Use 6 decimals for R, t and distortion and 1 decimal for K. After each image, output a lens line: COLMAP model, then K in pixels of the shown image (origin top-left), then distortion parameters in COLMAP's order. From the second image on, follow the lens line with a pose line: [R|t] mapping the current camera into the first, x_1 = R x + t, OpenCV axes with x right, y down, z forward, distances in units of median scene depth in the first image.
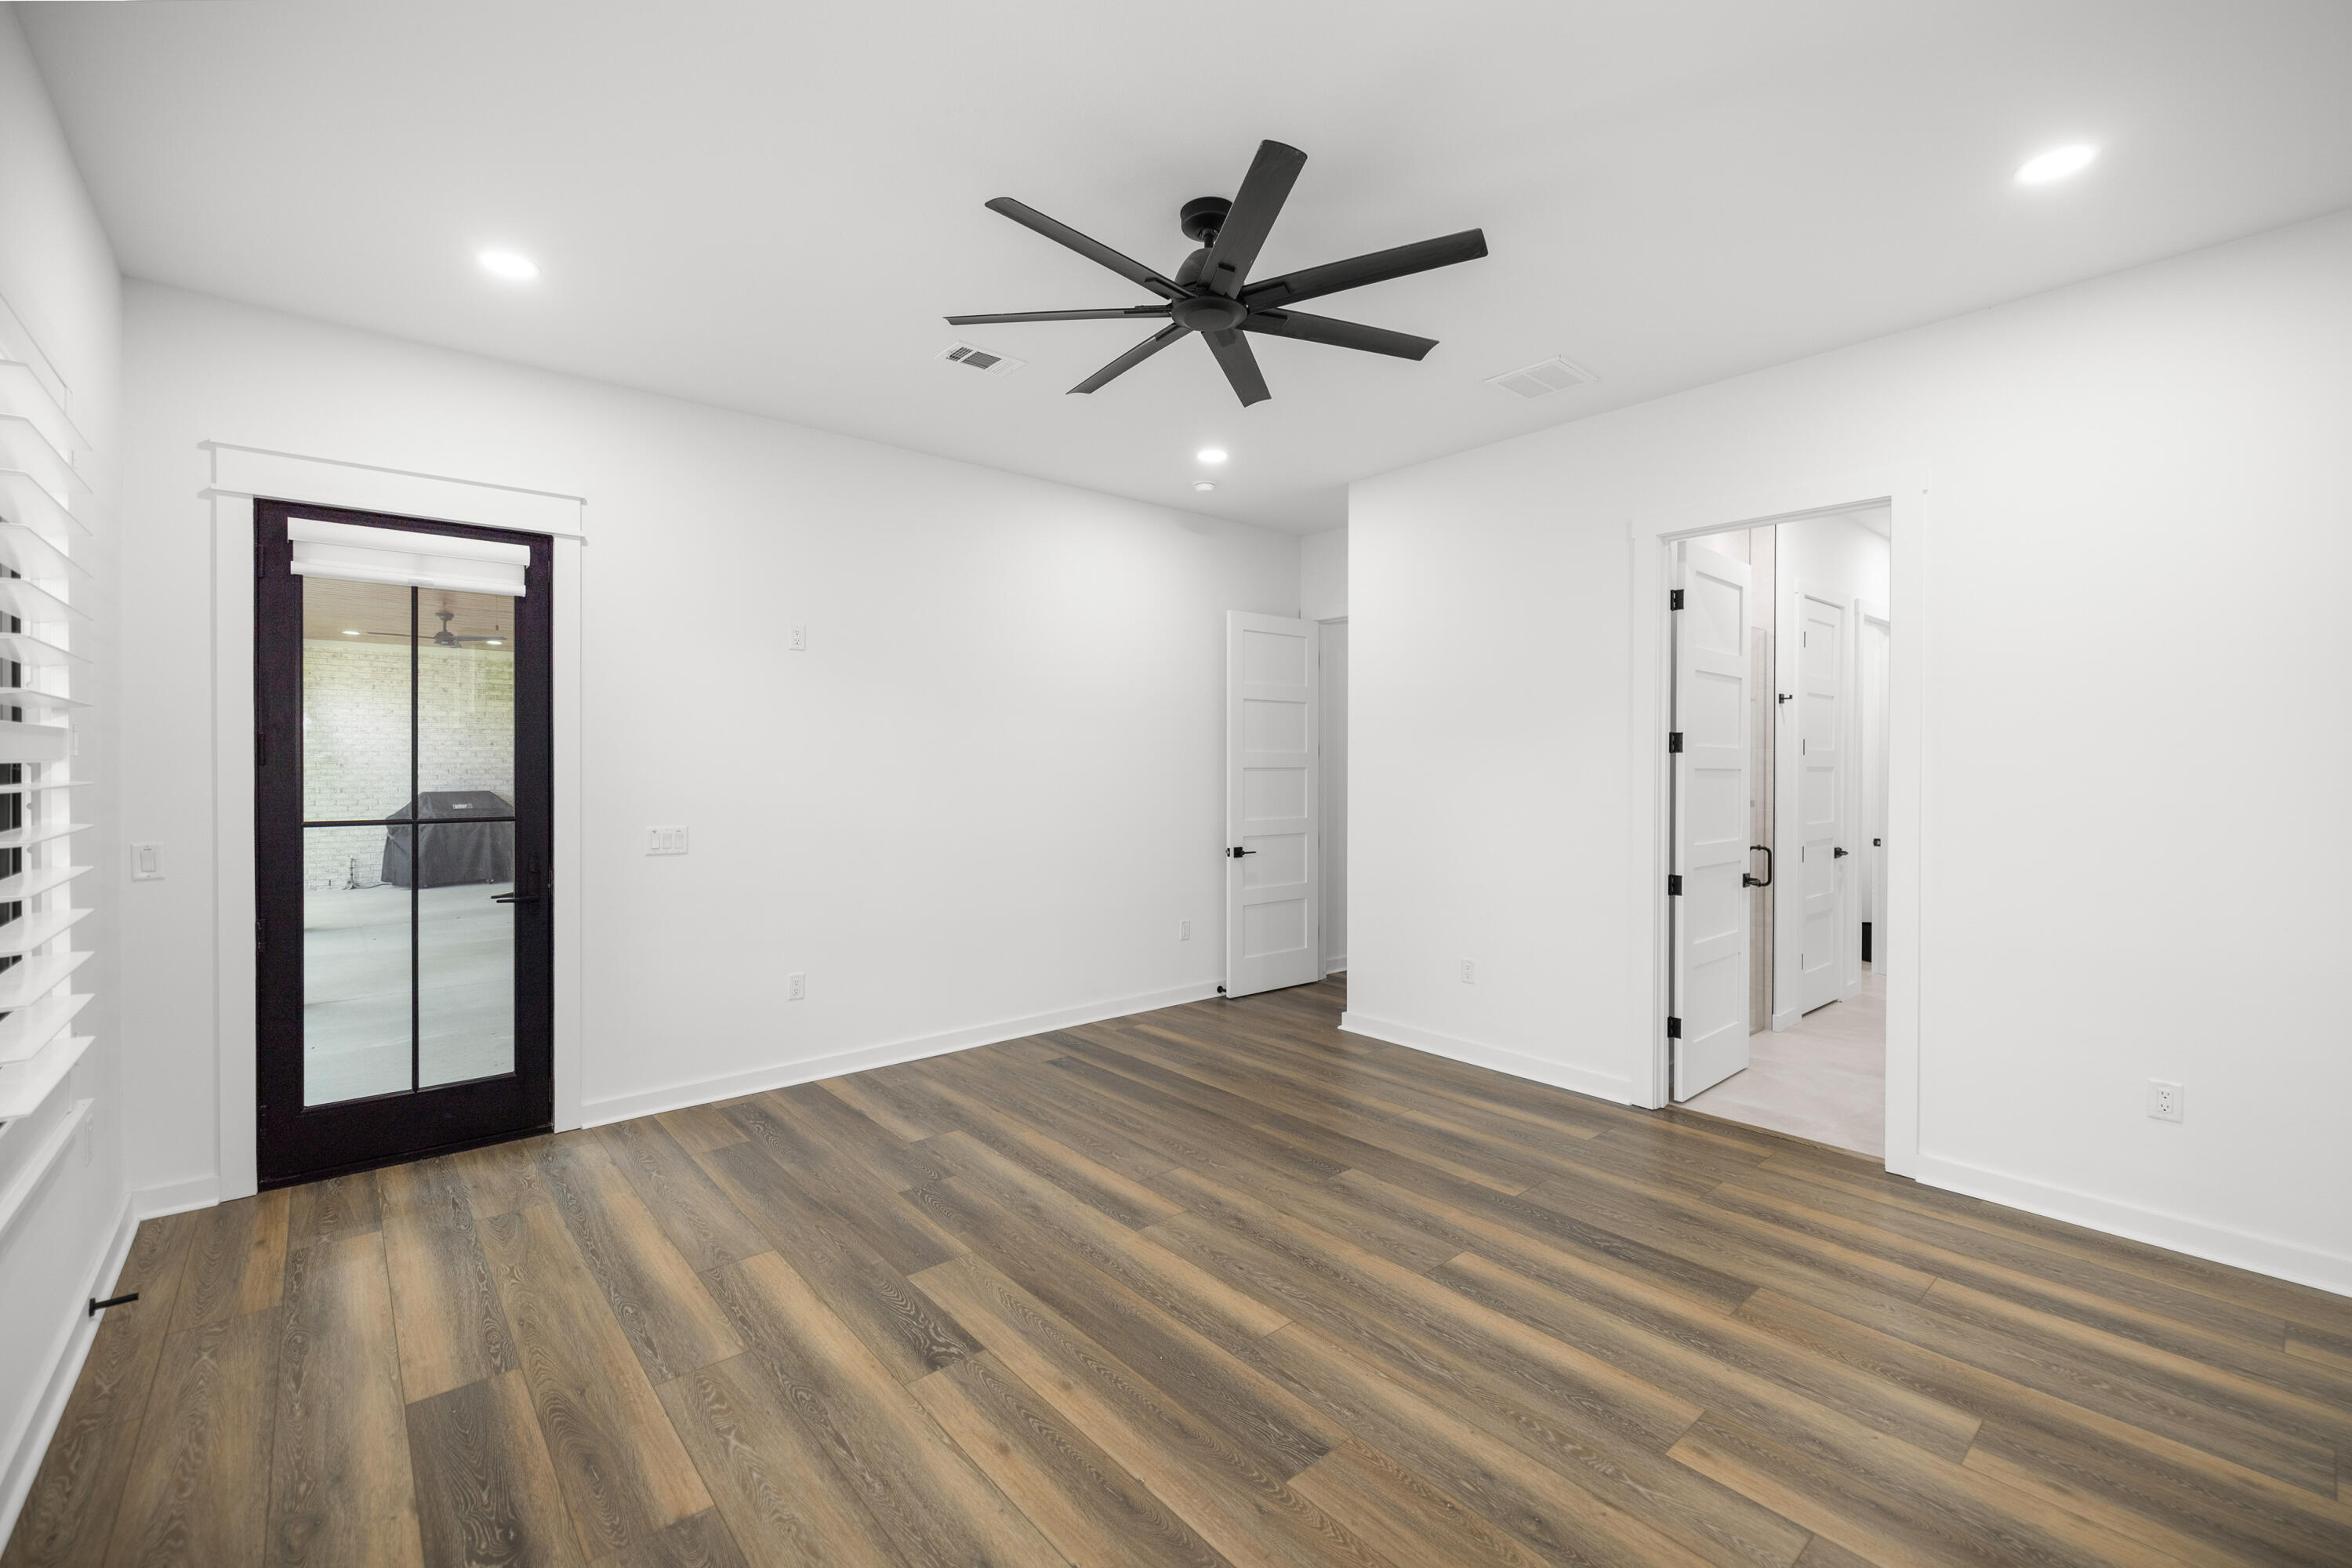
lens RADIAL K [[1006.8, 0, 1176.0], [0, 1006.8, 784.0], [0, 0, 1]] dist [0.008318, -0.013716]
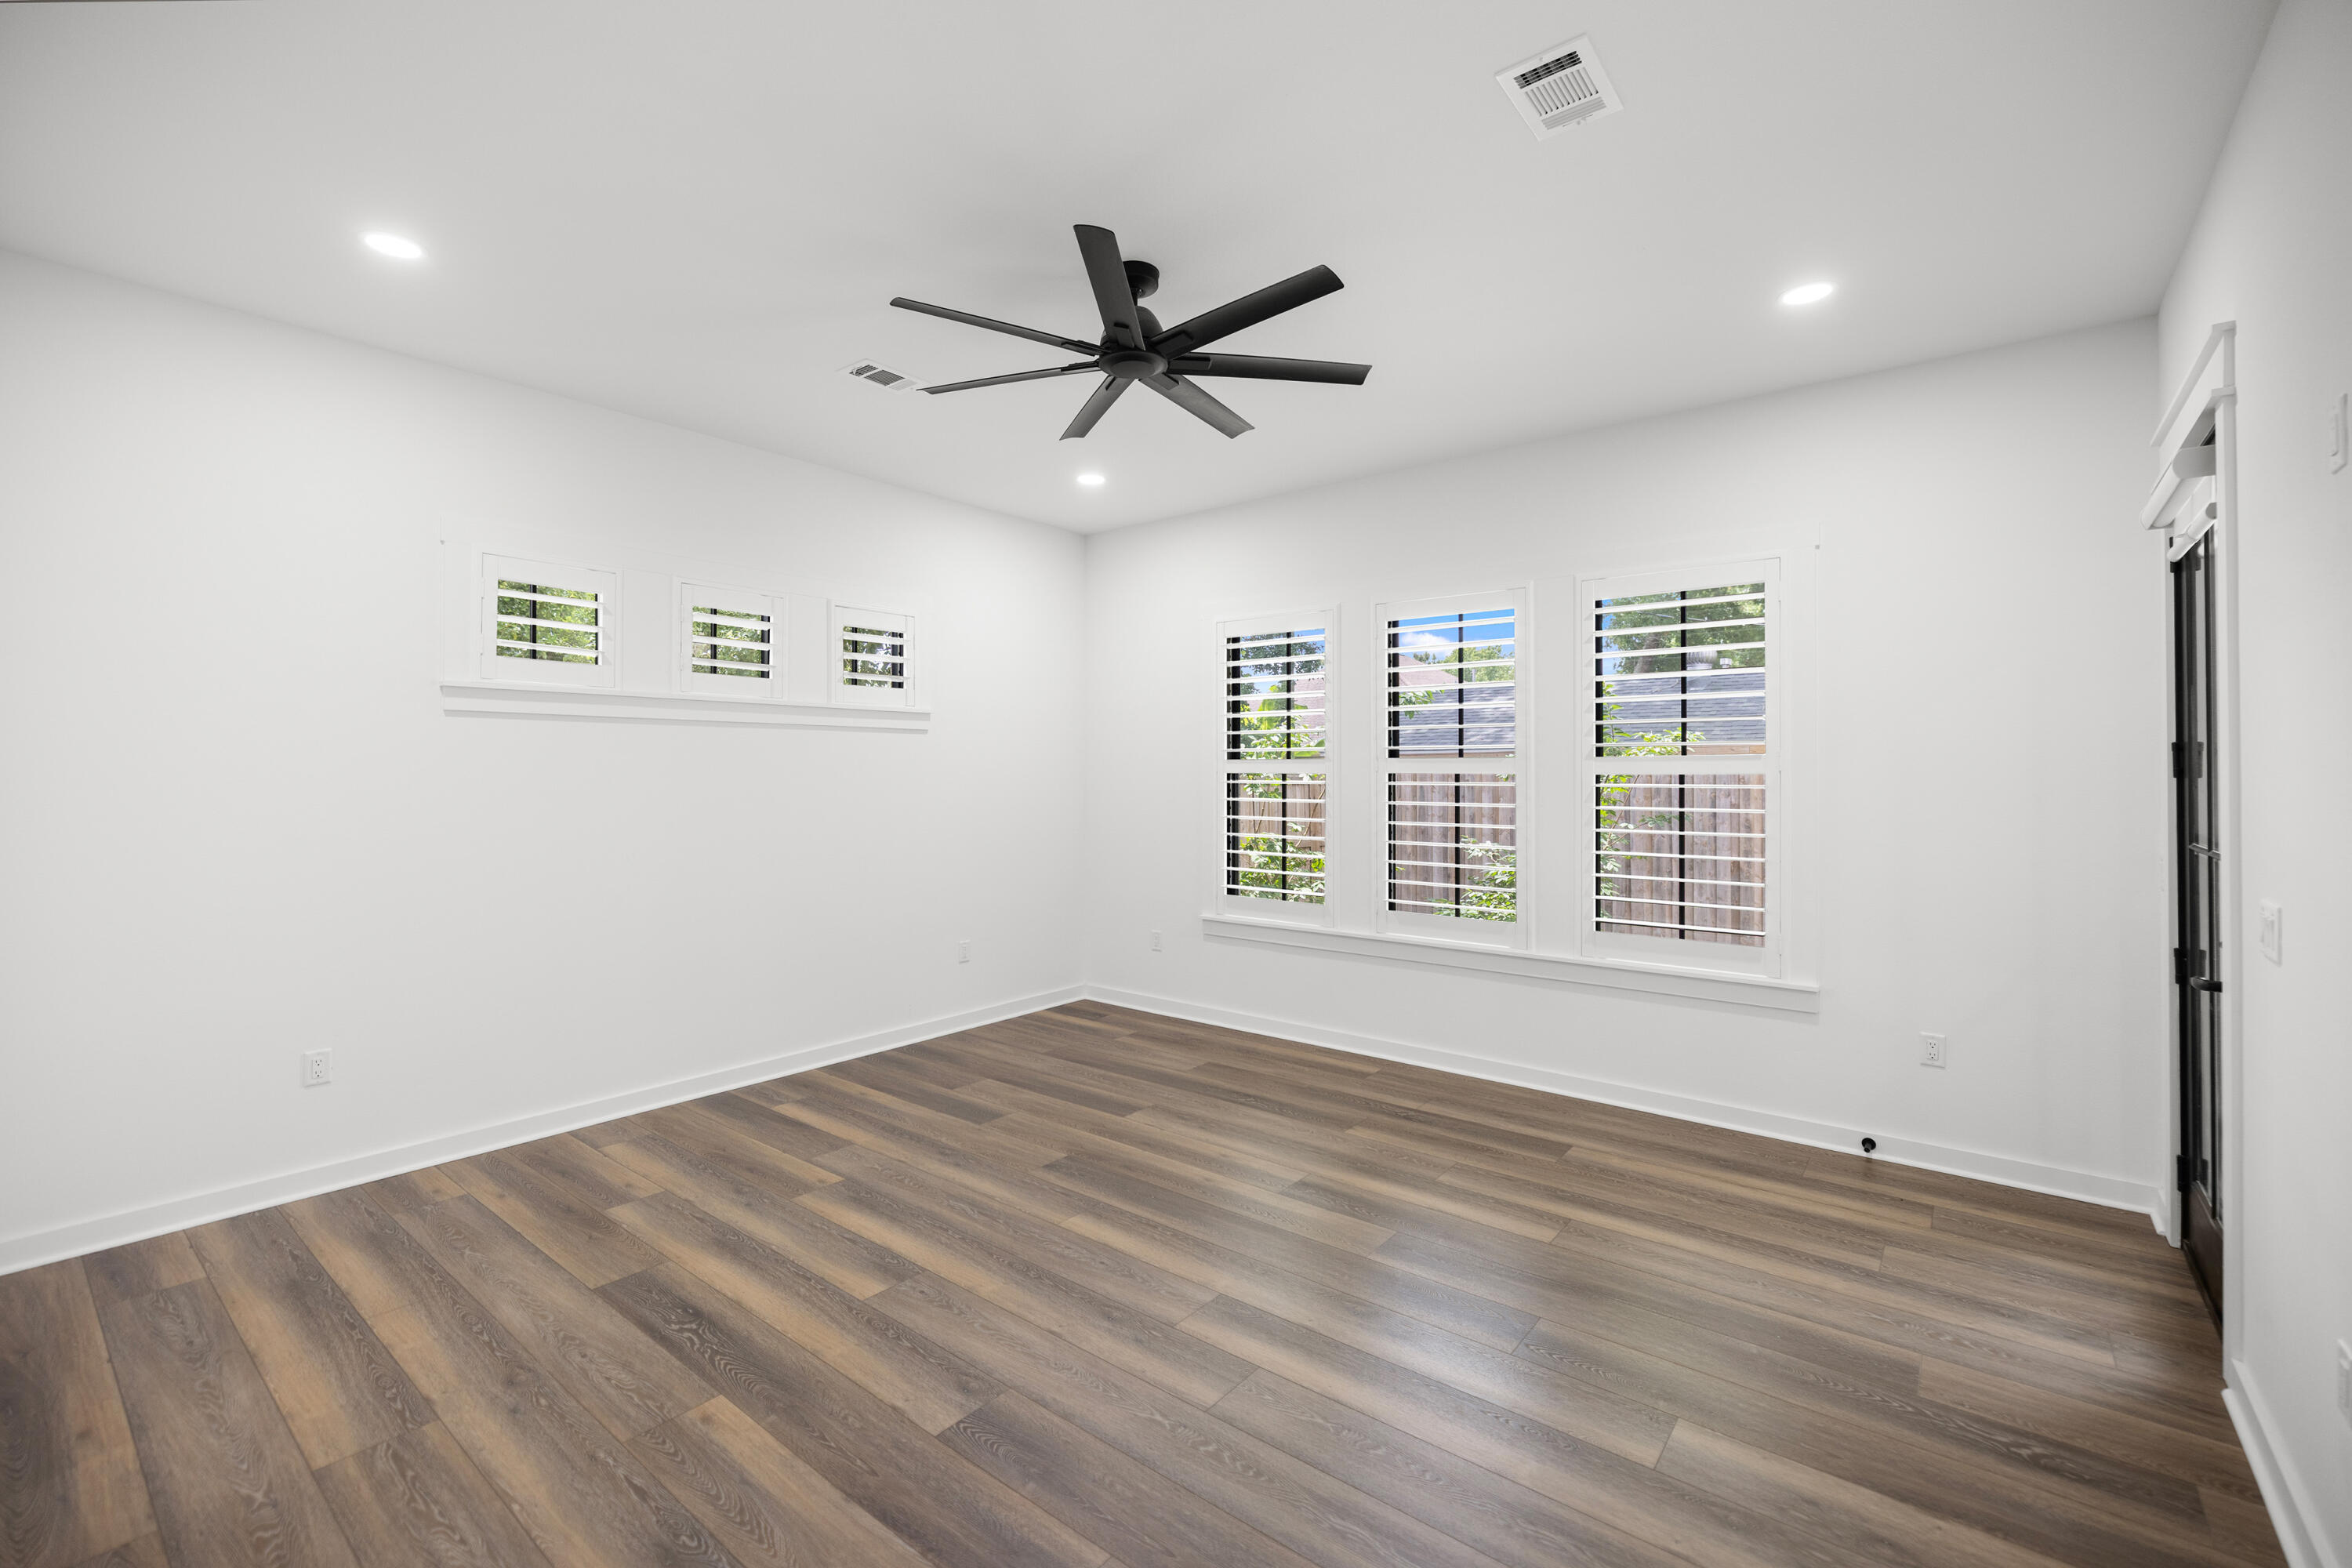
lens RADIAL K [[1006.8, 0, 1176.0], [0, 1006.8, 784.0], [0, 0, 1]] dist [0.008318, -0.013716]
pose [[-0.983429, -0.000697, -0.181295, 0.174366], [-0.006153, 0.999545, 0.029530, -0.042848], [0.181192, 0.030156, -0.982985, 1.977324]]
